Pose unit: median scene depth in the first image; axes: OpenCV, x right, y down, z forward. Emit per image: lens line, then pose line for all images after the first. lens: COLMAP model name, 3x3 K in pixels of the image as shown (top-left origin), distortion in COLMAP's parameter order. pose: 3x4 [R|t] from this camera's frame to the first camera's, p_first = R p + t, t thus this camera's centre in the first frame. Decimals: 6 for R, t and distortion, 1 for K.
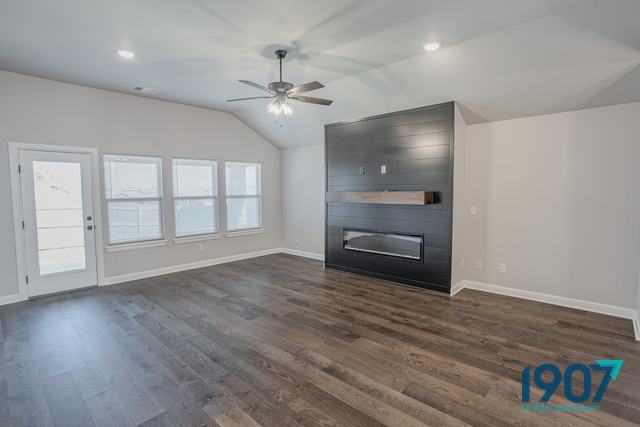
lens RADIAL K [[312.6, 0, 319.2], [0, 312.6, 211.1], [0, 0, 1]] dist [-0.047203, 0.030927]
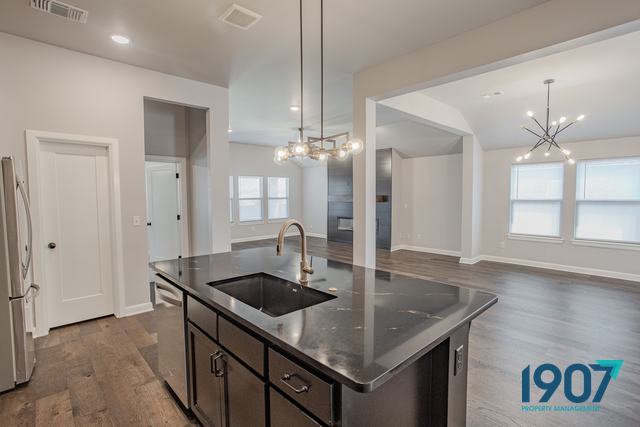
lens RADIAL K [[315.2, 0, 320.0], [0, 315.2, 213.5], [0, 0, 1]] dist [-0.054603, 0.034758]
pose [[0.997416, 0.007405, -0.071463, 0.116564], [-0.007761, 0.999959, -0.004708, 0.049676], [0.071425, 0.005250, 0.997432, -0.789852]]
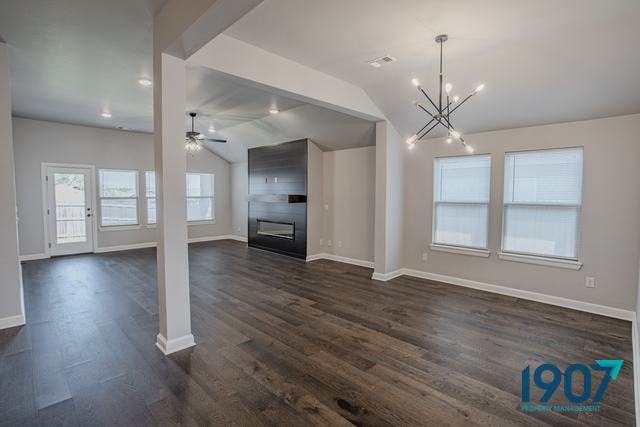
lens RADIAL K [[312.6, 0, 319.2], [0, 312.6, 211.1], [0, 0, 1]] dist [-0.047203, 0.030927]
pose [[0.999144, 0.015380, -0.038399, 0.474218], [-0.015741, 0.999835, -0.009112, 0.027227], [0.038253, 0.009709, 0.999221, -0.507665]]
